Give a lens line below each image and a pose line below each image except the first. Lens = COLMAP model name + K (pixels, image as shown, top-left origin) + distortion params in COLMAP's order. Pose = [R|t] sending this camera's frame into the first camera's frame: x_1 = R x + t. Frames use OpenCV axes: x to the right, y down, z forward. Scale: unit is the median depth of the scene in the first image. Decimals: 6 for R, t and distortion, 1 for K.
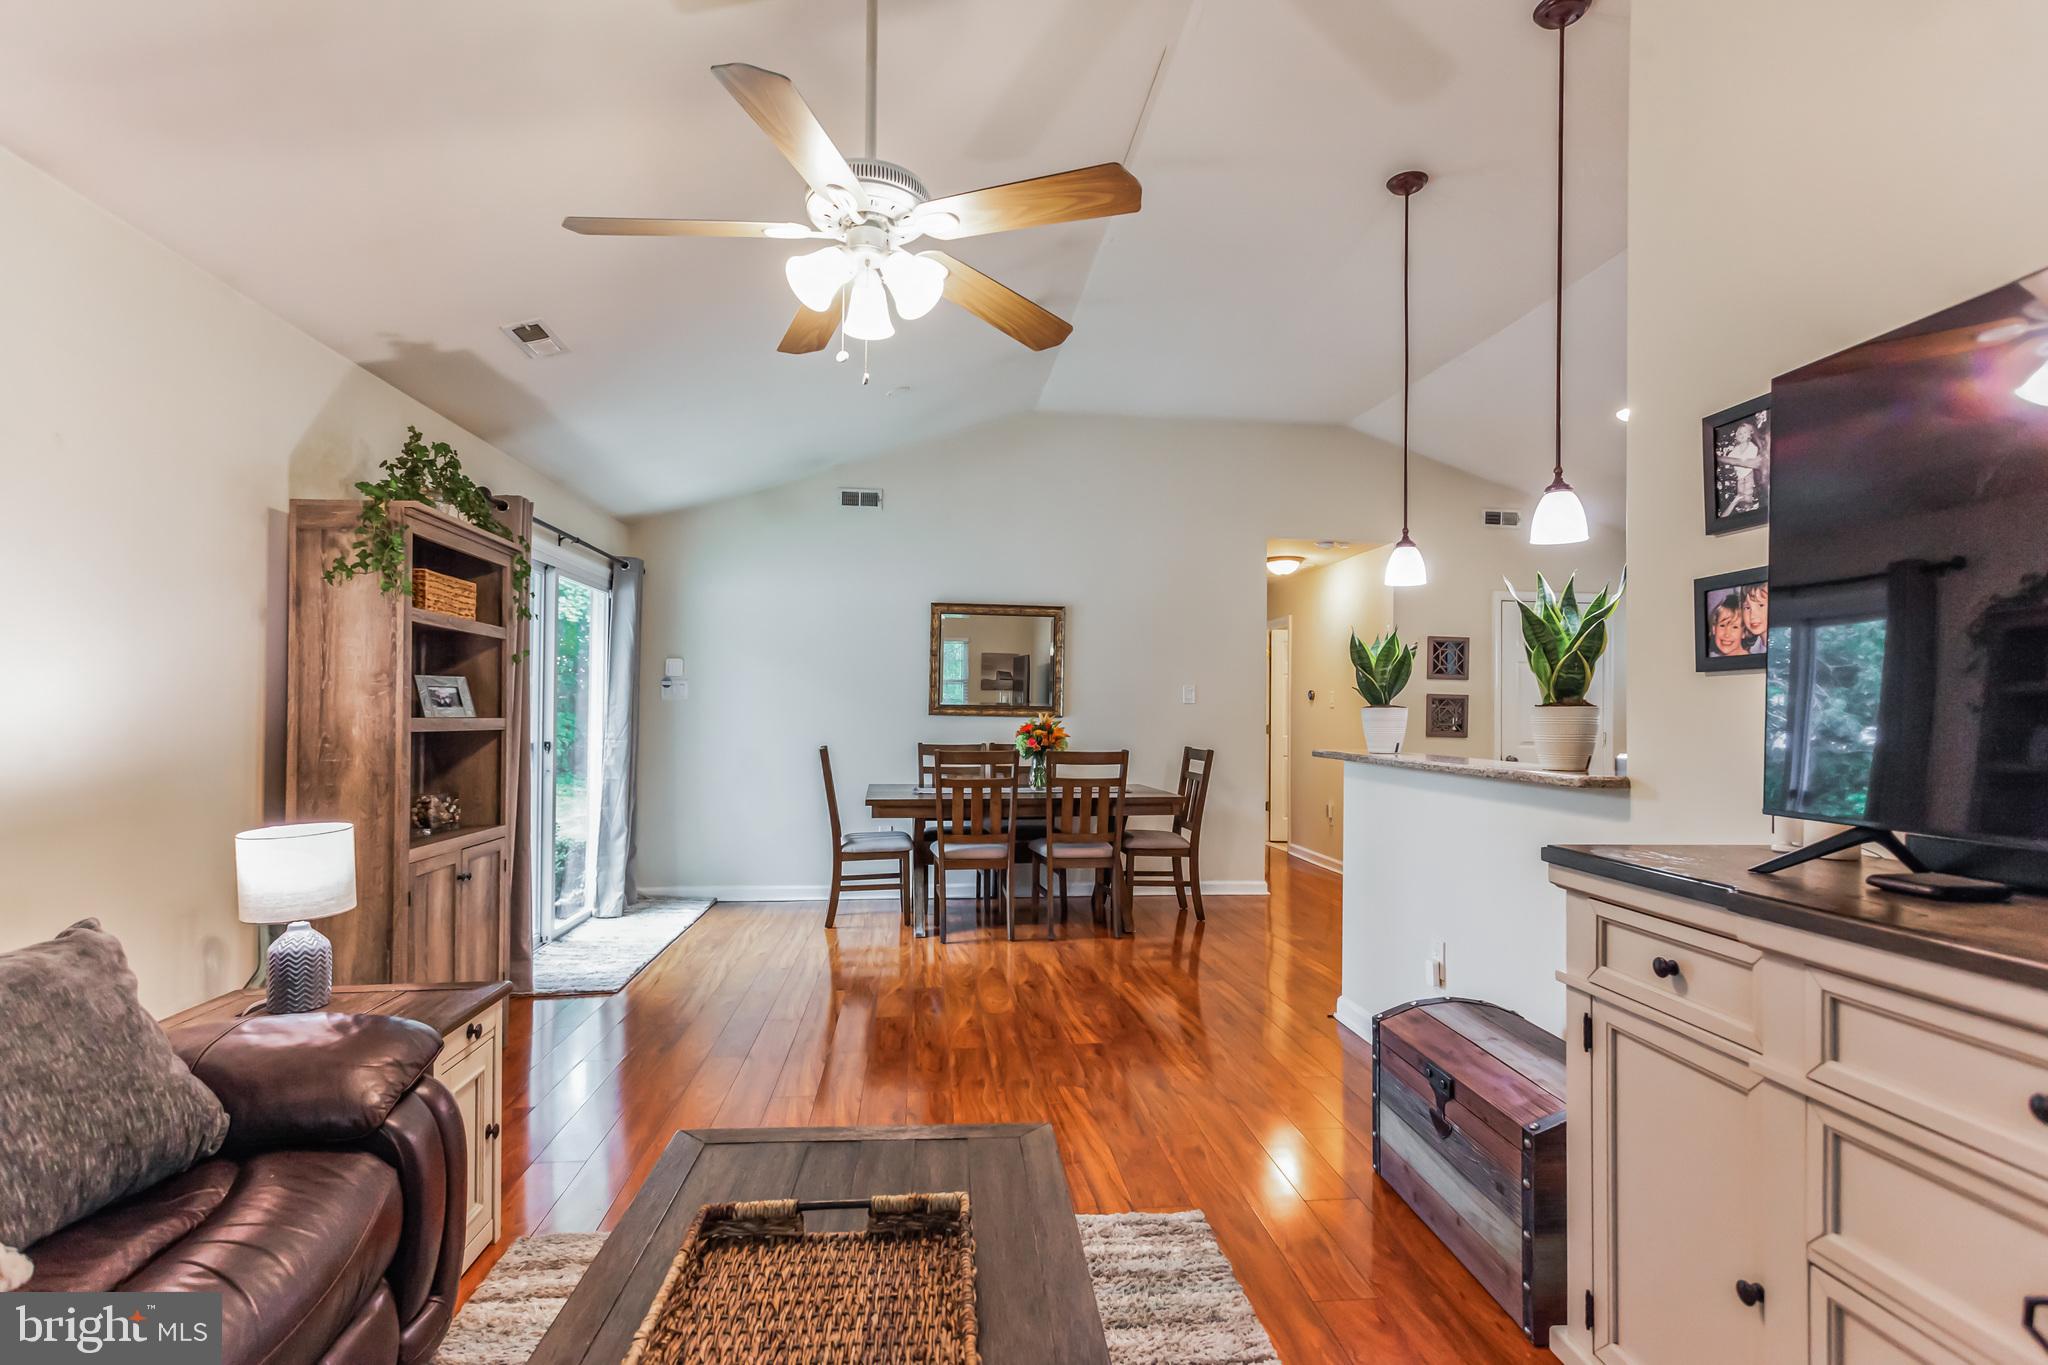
lens RADIAL K [[982.7, 0, 1017.9], [0, 982.7, 697.7], [0, 0, 1]] dist [0.001099, 0.000303]
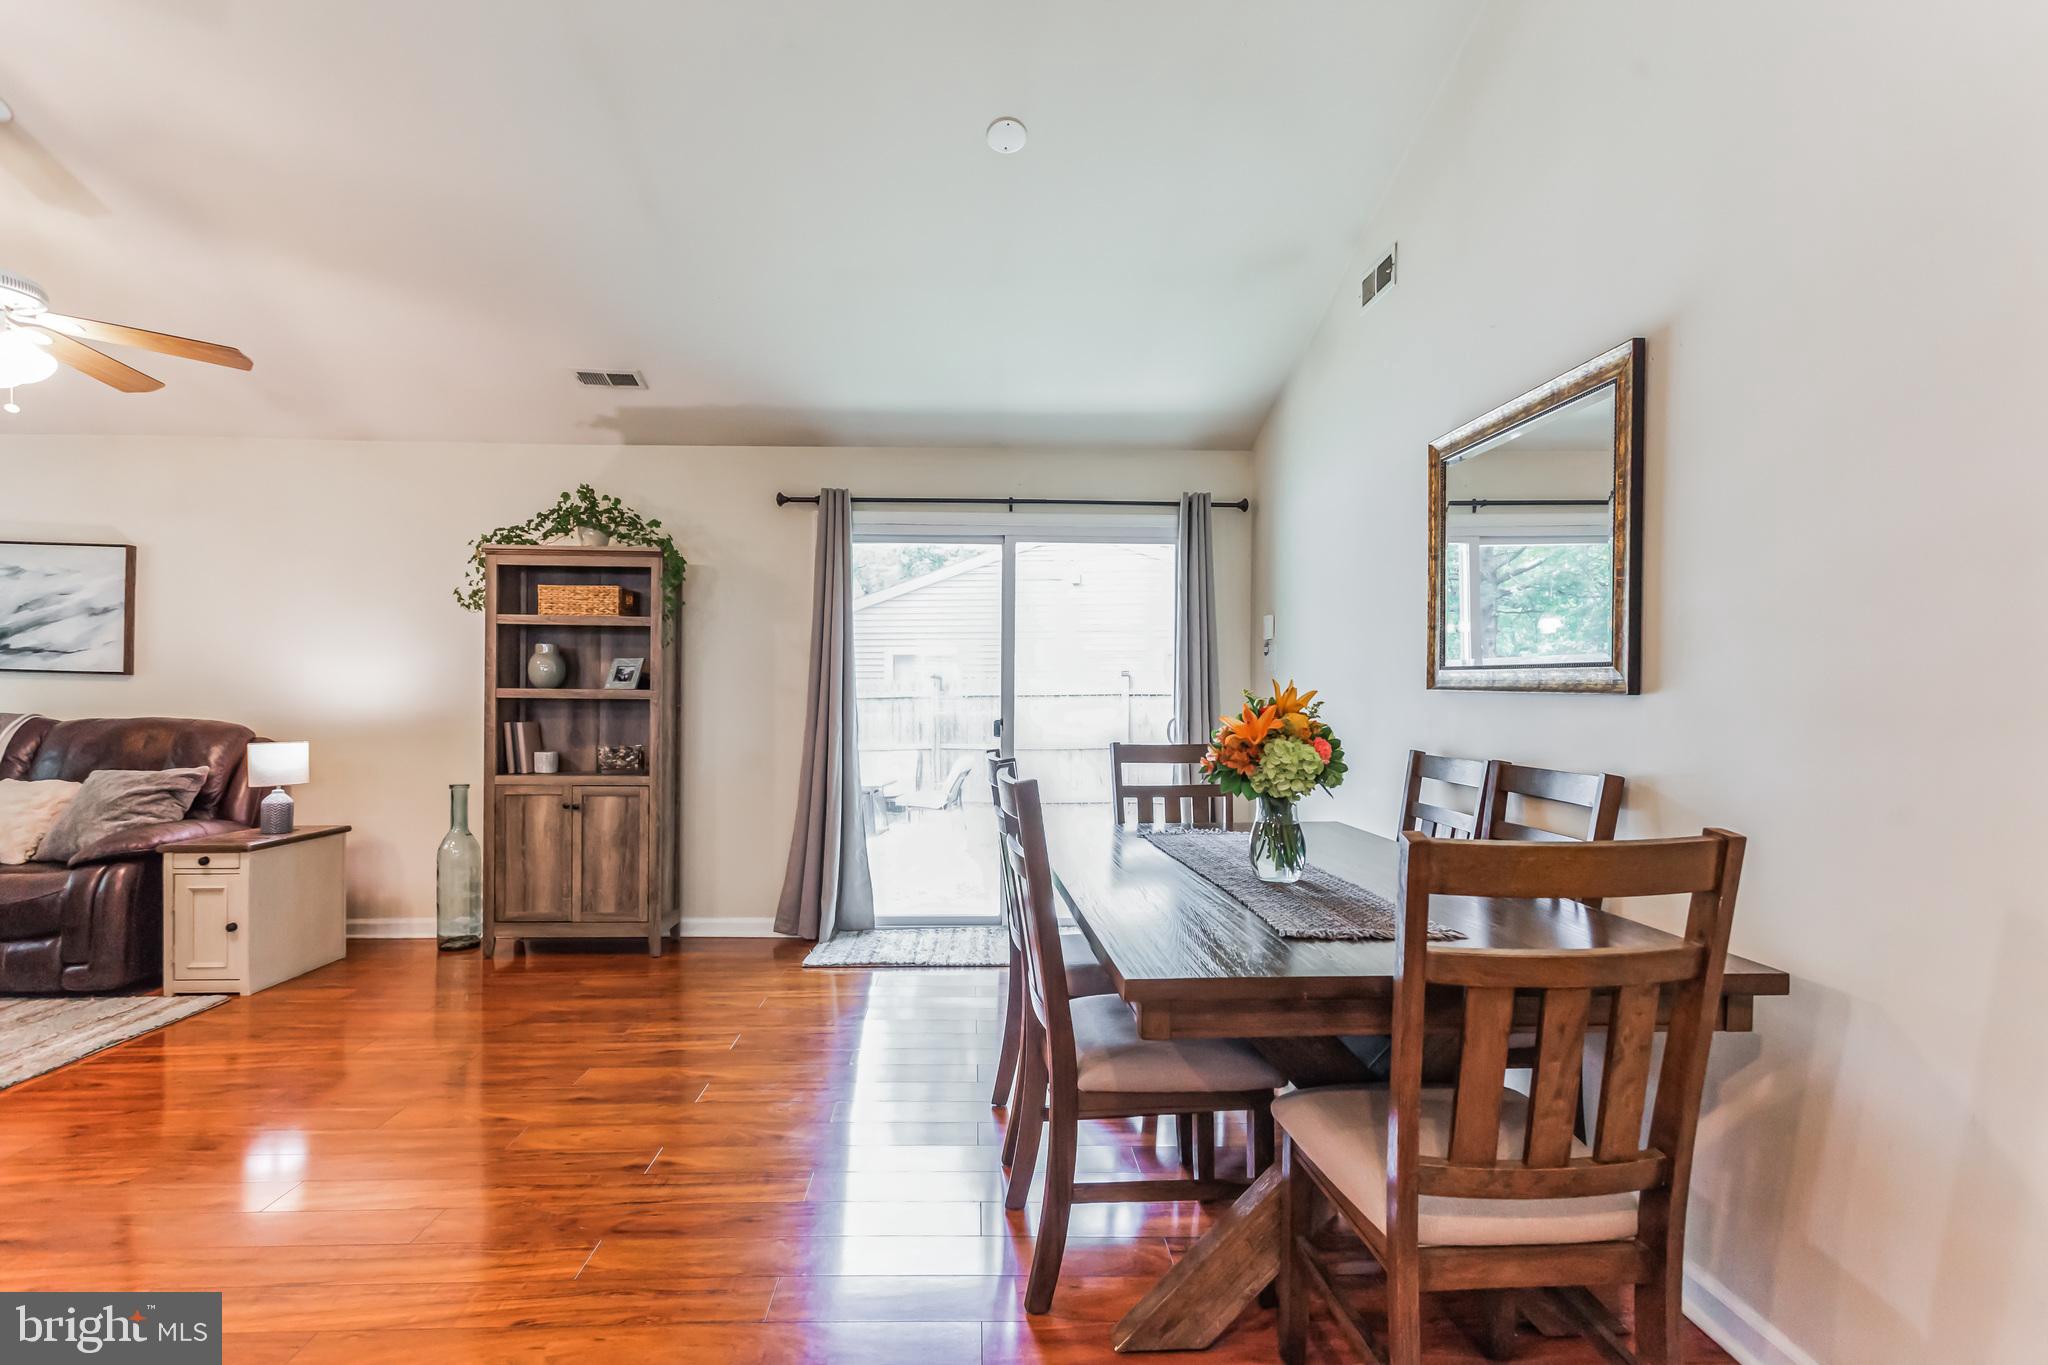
lens RADIAL K [[982.7, 0, 1017.9], [0, 982.7, 697.7], [0, 0, 1]] dist [0.001099, 0.000303]
pose [[-0.051343, -0.001167, -0.998680, 0.381633], [0.010168, 0.999947, -0.001691, 0.020246], [0.998629, -0.010241, -0.051328, 0.847789]]
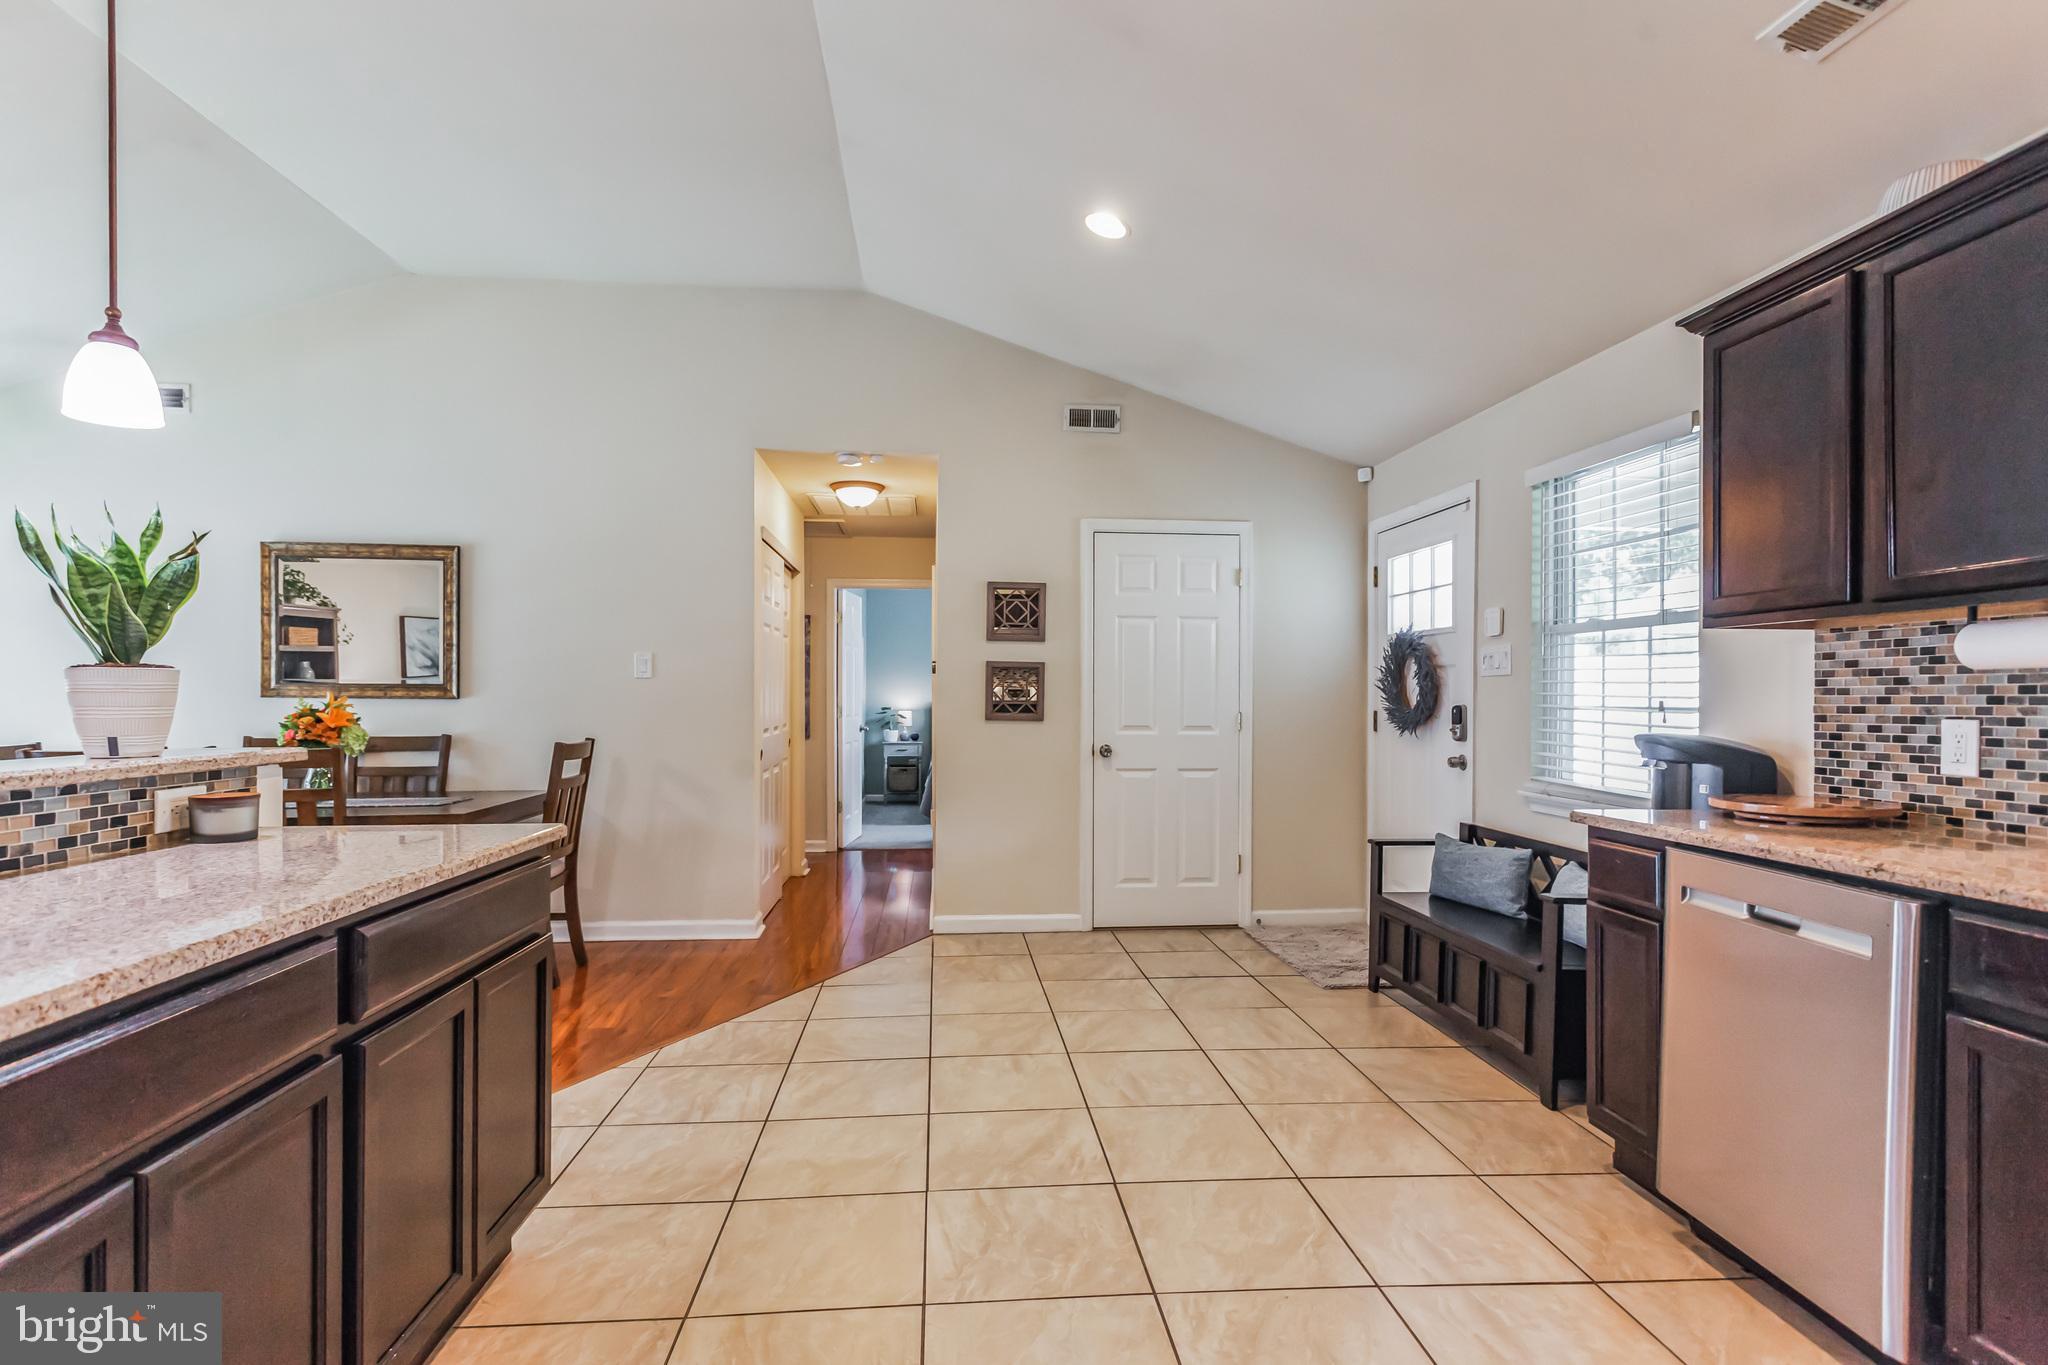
lens RADIAL K [[982.7, 0, 1017.9], [0, 982.7, 697.7], [0, 0, 1]] dist [0.001099, 0.000303]
pose [[0.999589, -0.010090, -0.026839, 0.495304], [0.010548, 0.999800, 0.016979, 0.011667], [0.026662, -0.017255, 0.999496, 0.296487]]
